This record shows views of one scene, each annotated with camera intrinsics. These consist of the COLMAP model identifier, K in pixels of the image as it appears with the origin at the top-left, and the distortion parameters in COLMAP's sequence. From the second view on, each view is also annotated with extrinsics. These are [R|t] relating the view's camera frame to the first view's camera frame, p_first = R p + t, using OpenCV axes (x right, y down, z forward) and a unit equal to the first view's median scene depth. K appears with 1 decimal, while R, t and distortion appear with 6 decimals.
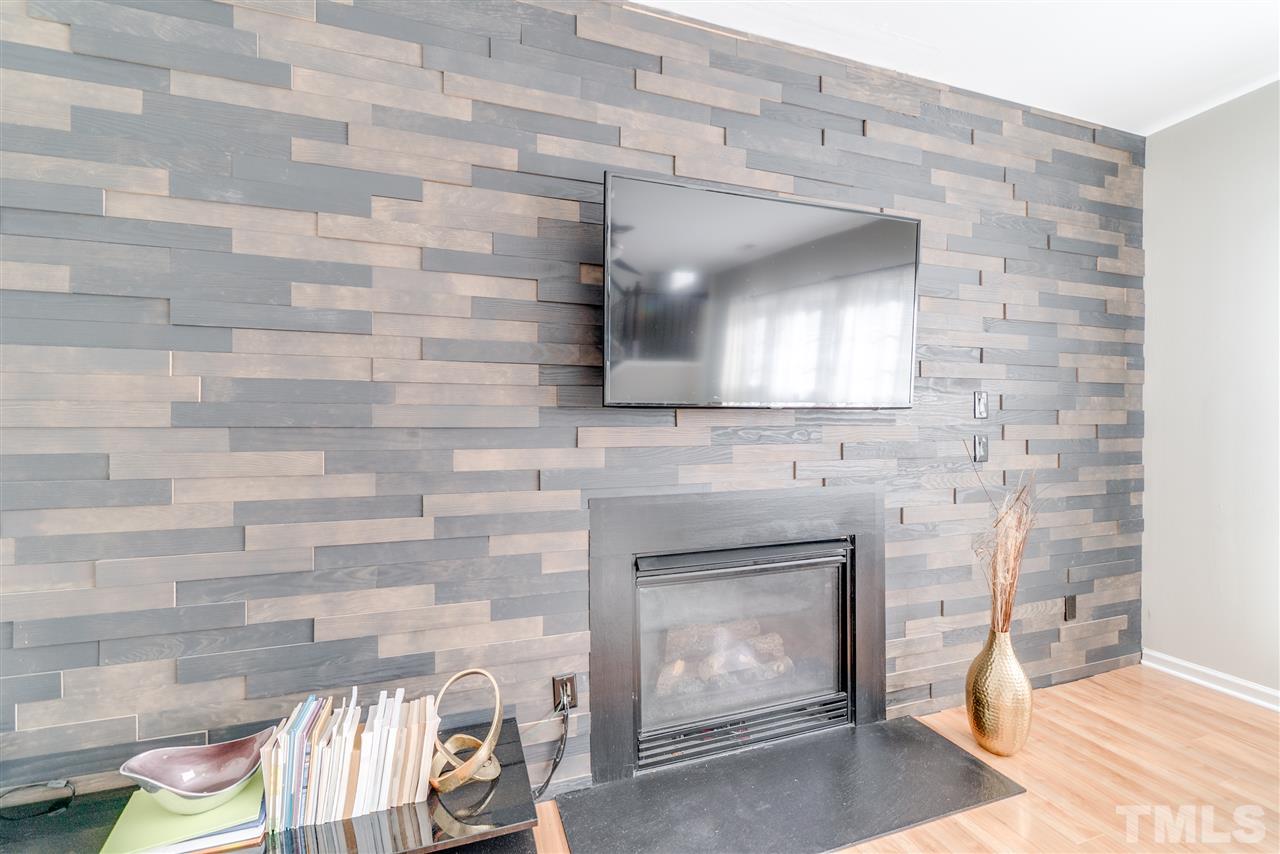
lens RADIAL K [[511.4, 0, 637.7], [0, 511.4, 424.9], [0, 0, 1]] dist [-0.000898, 0.000404]
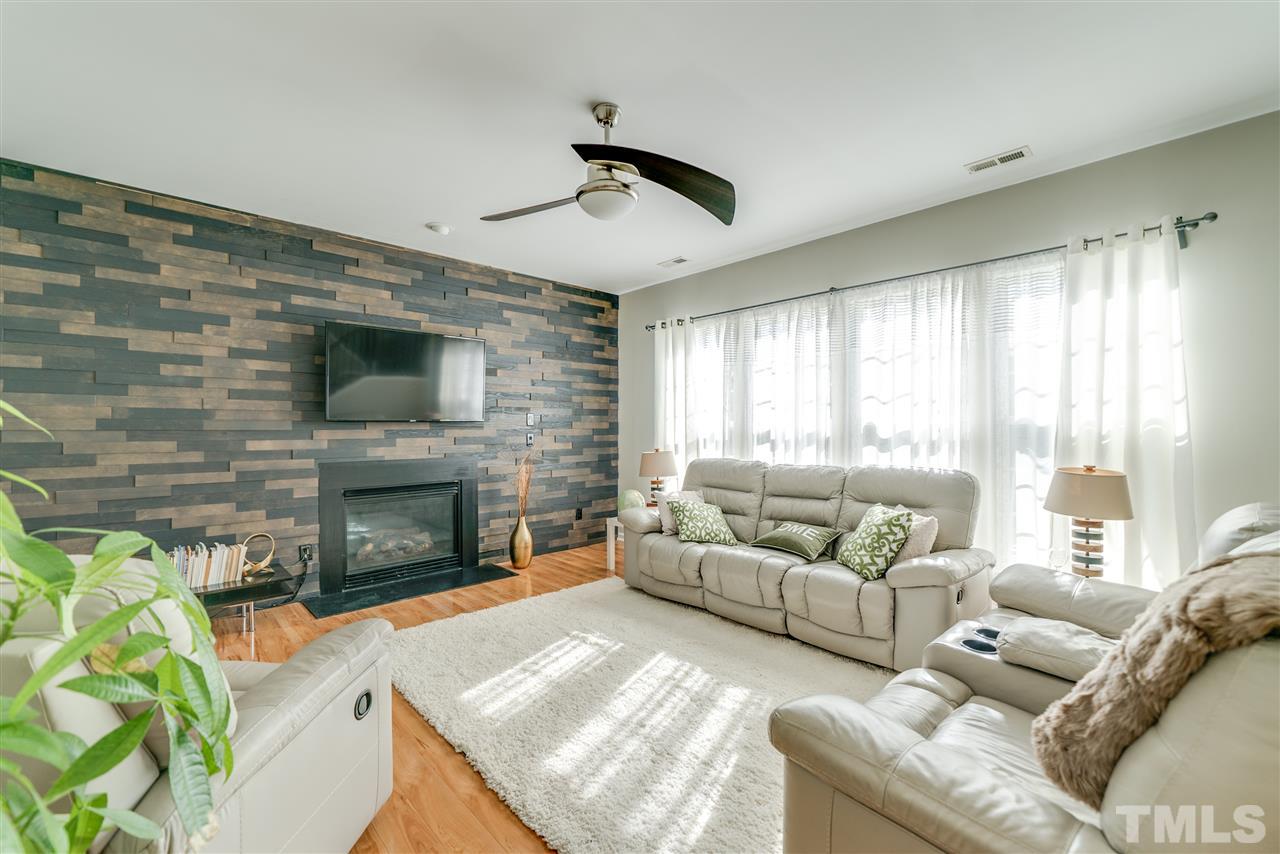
lens RADIAL K [[511.4, 0, 621.2], [0, 511.4, 427.1], [0, 0, 1]] dist [-0.000898, 0.000404]
pose [[0.915221, 0.001195, 0.402950, 0.209813], [-0.000456, 0.999998, -0.001930, -0.004280], [-0.402951, 0.001583, 0.915220, -1.535769]]
